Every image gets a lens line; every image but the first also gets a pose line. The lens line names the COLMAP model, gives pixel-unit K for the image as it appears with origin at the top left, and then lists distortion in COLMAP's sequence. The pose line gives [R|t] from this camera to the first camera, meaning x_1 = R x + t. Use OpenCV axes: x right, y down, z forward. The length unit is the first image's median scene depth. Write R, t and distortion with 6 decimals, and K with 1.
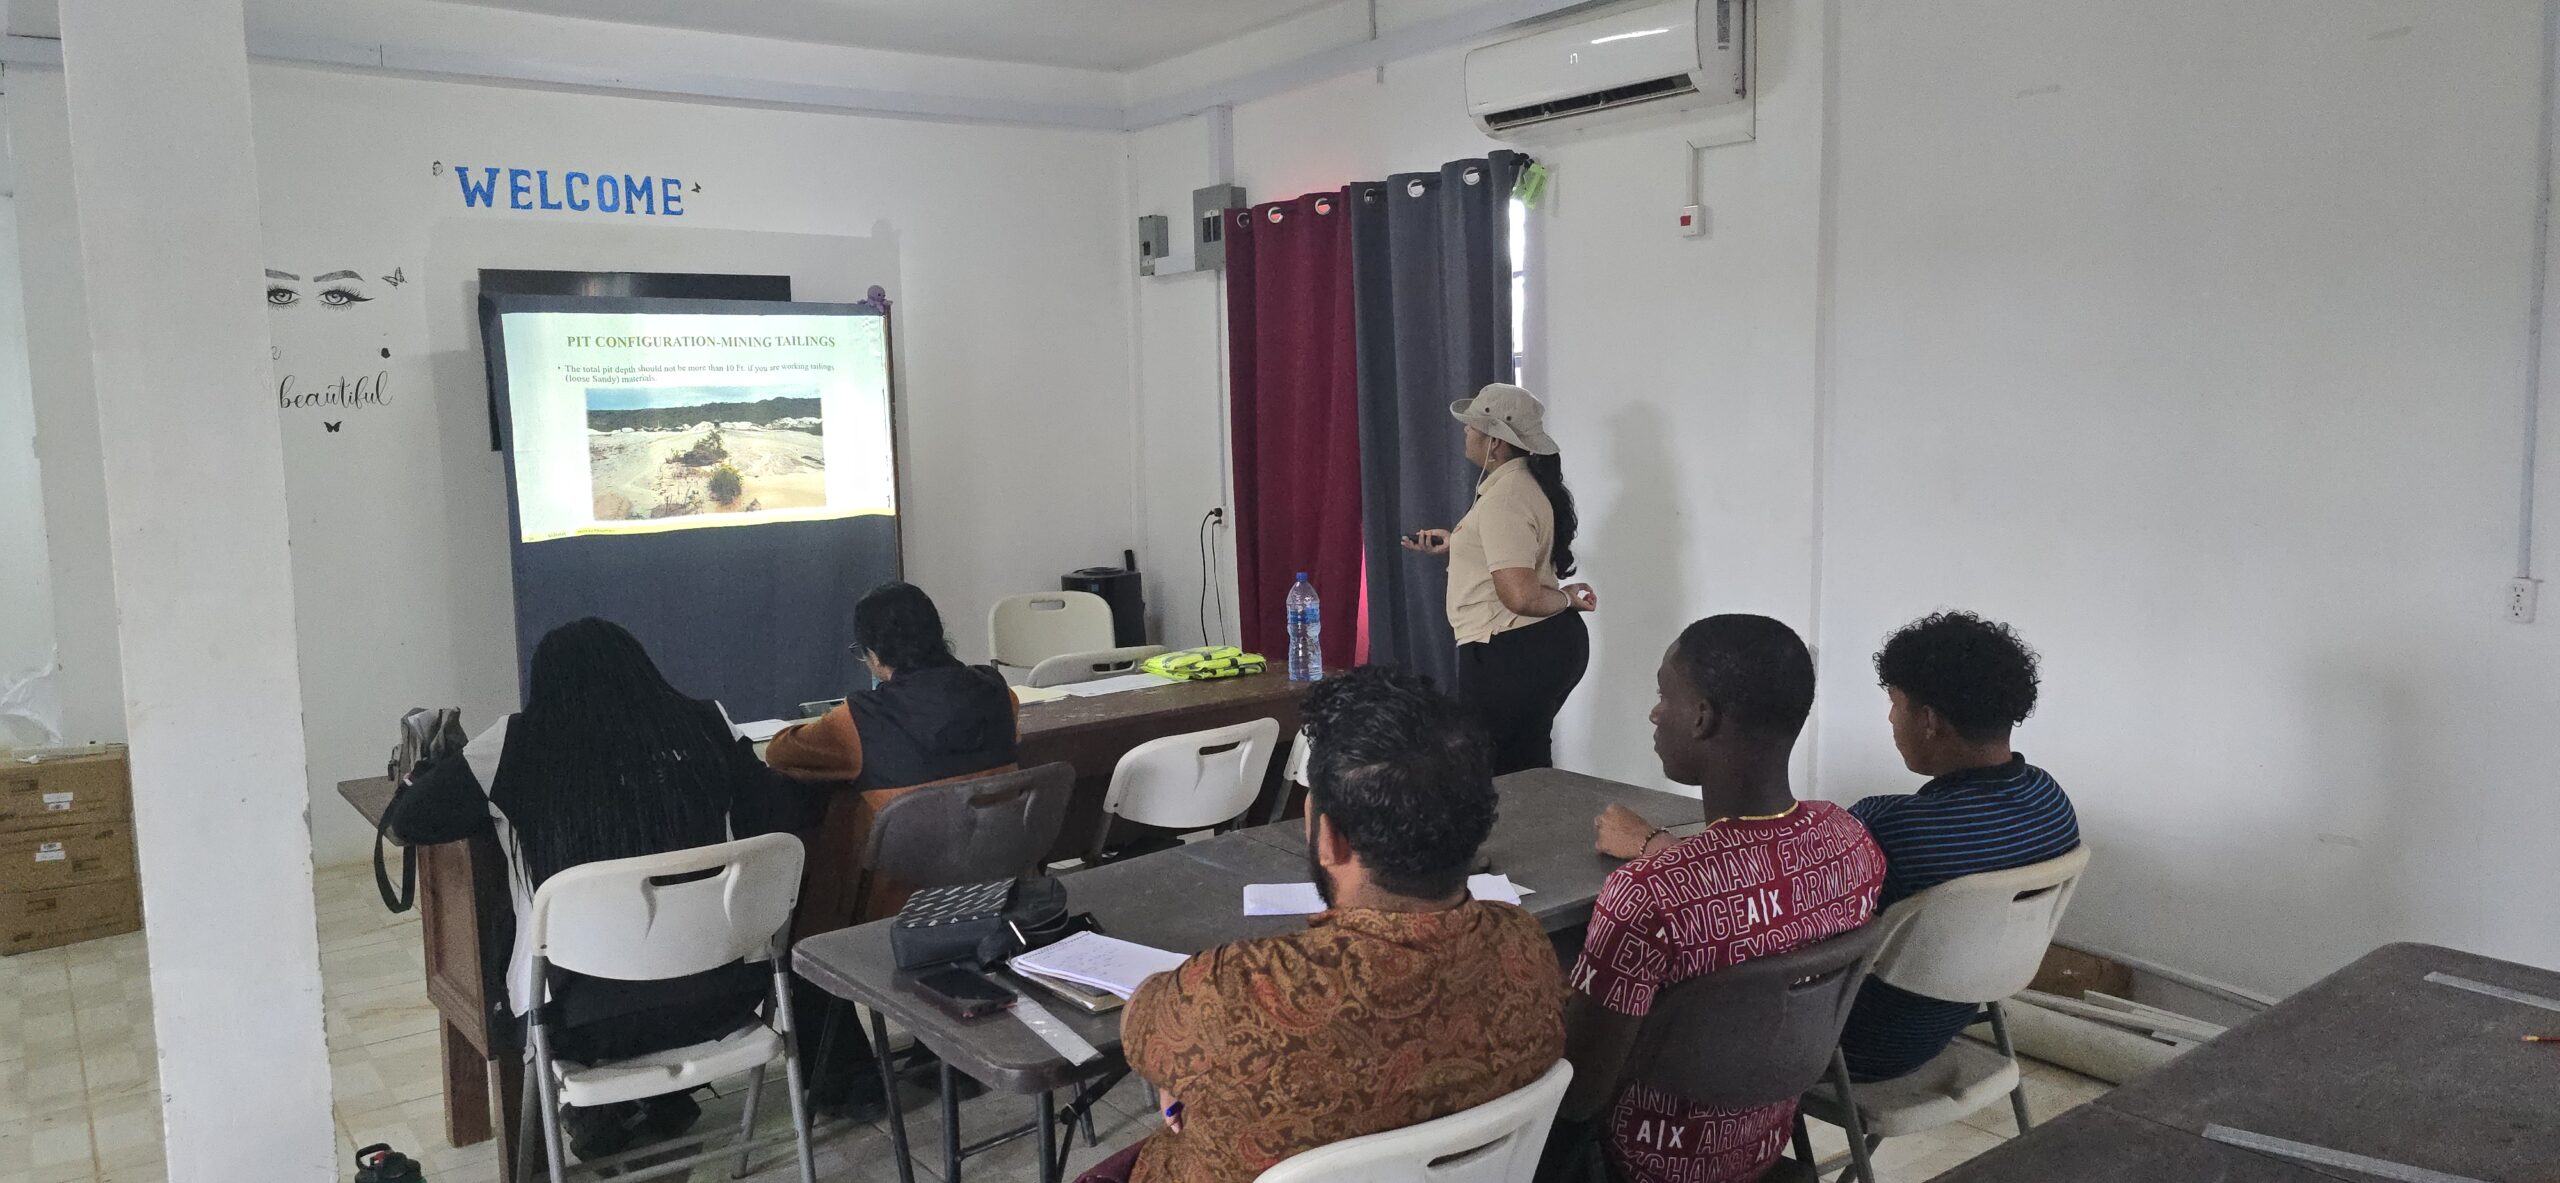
lens RADIAL K [[1664.7, 0, 1280.0], [0, 1664.7, 591.5], [0, 0, 1]] dist [-0.034515, 0.000427]
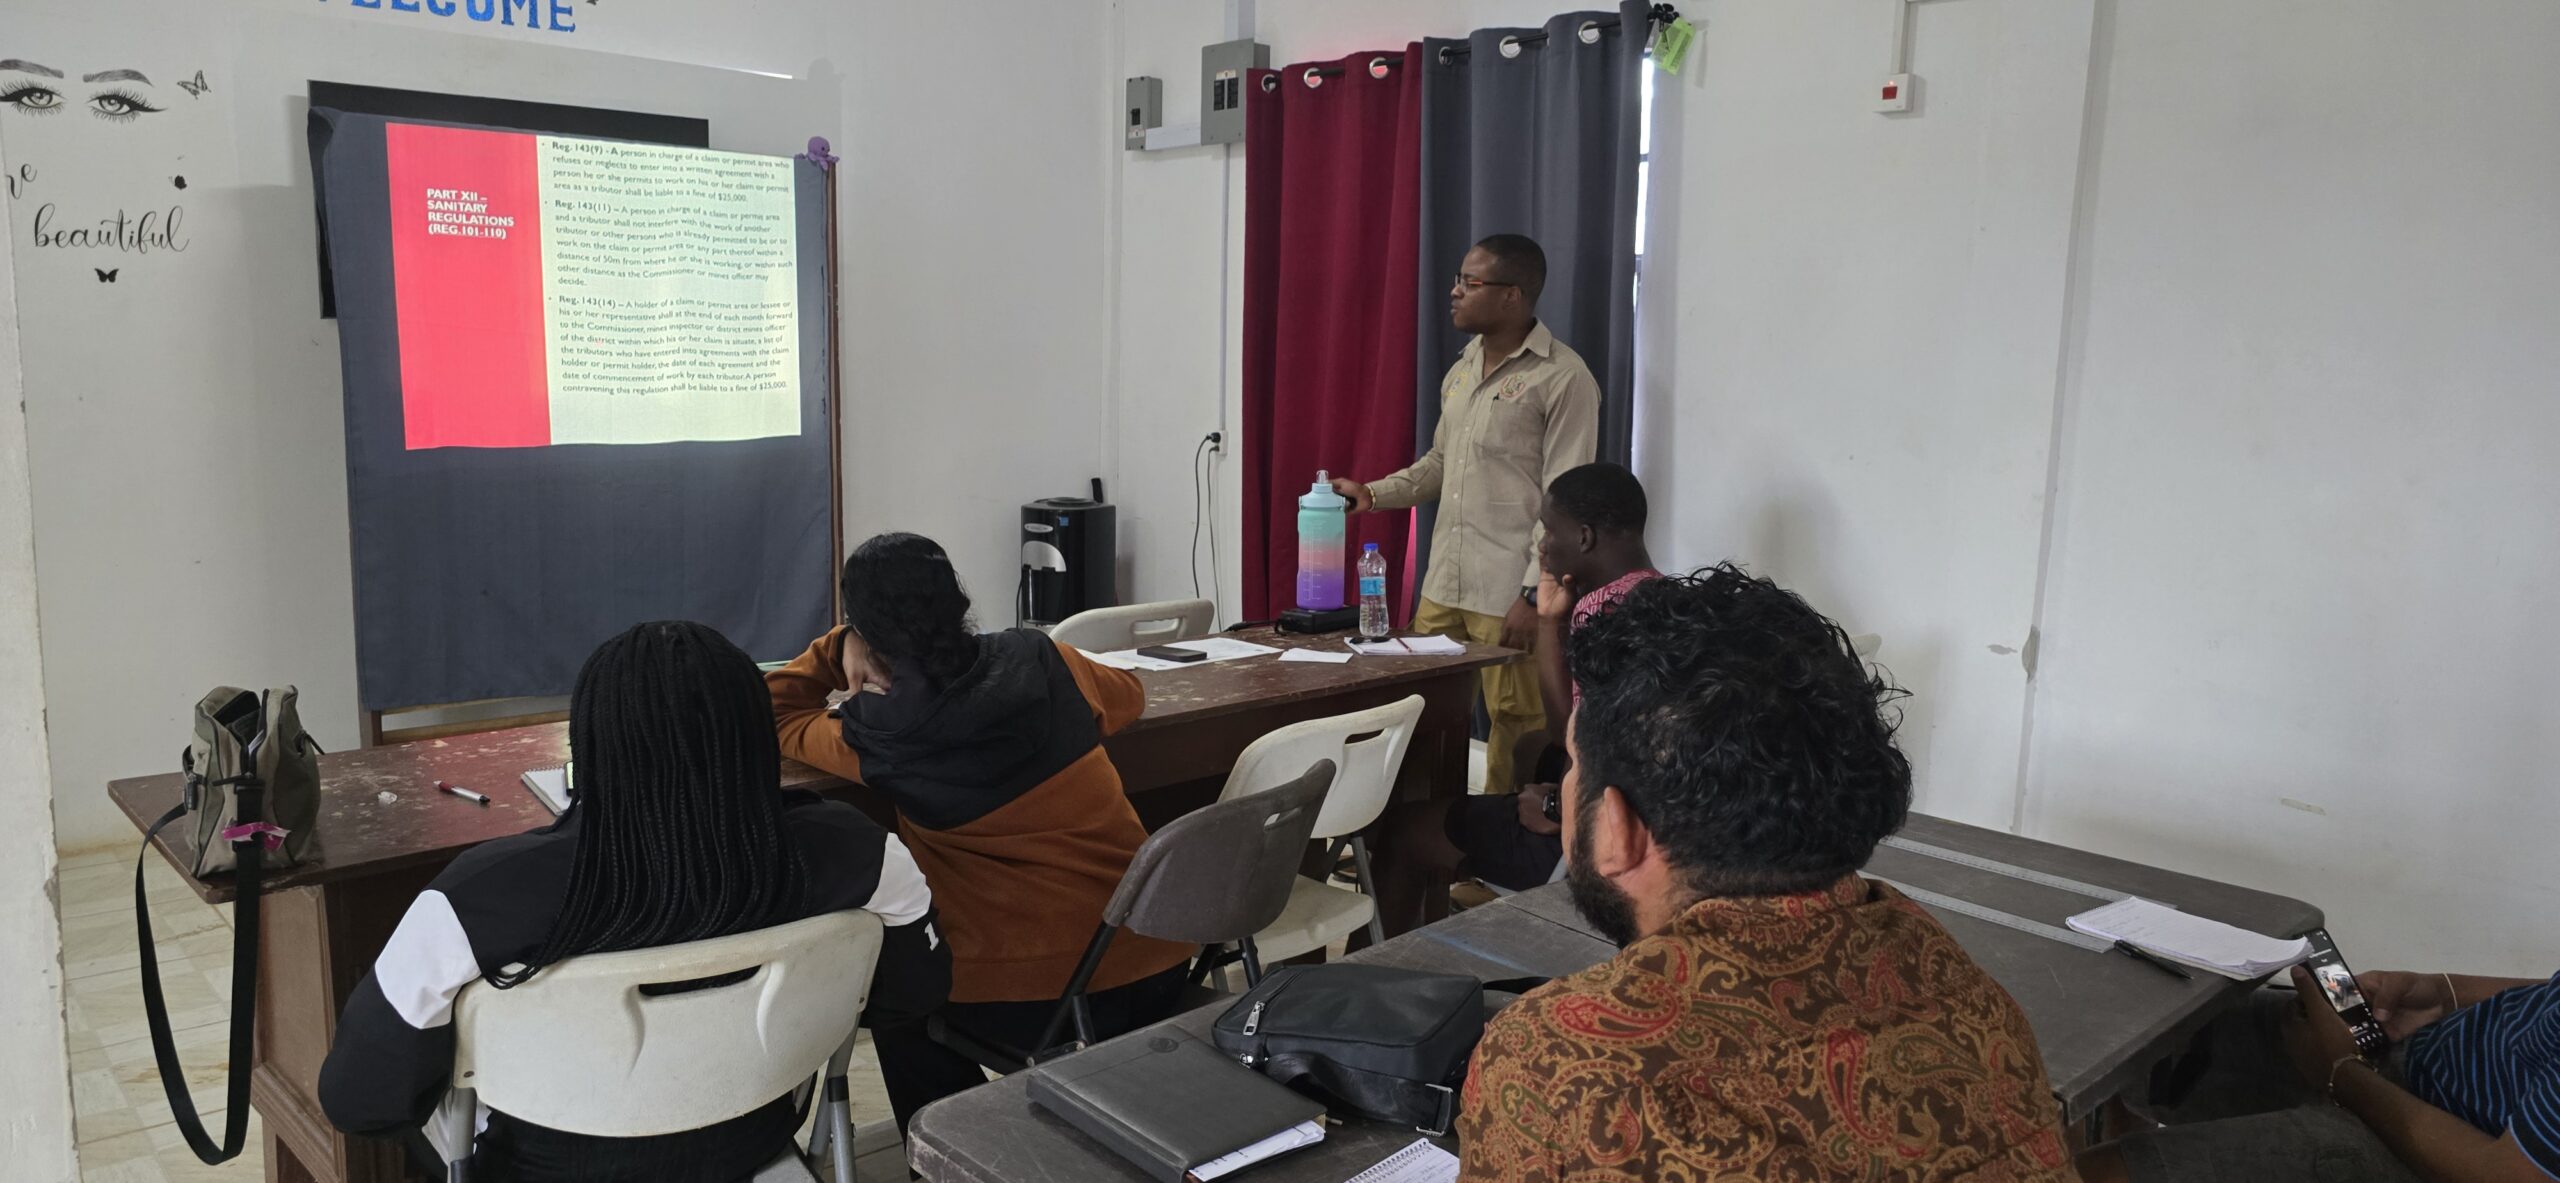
lens RADIAL K [[1670.9, 0, 1246.4], [0, 1670.9, 596.9], [0, 0, 1]] dist [-0.031046, 0.000246]
pose [[0.996022, 0.034108, 0.082324, -0.099331], [-0.037375, 0.998561, 0.038469, -0.000303], [-0.080893, -0.041393, 0.995863, 0.178009]]
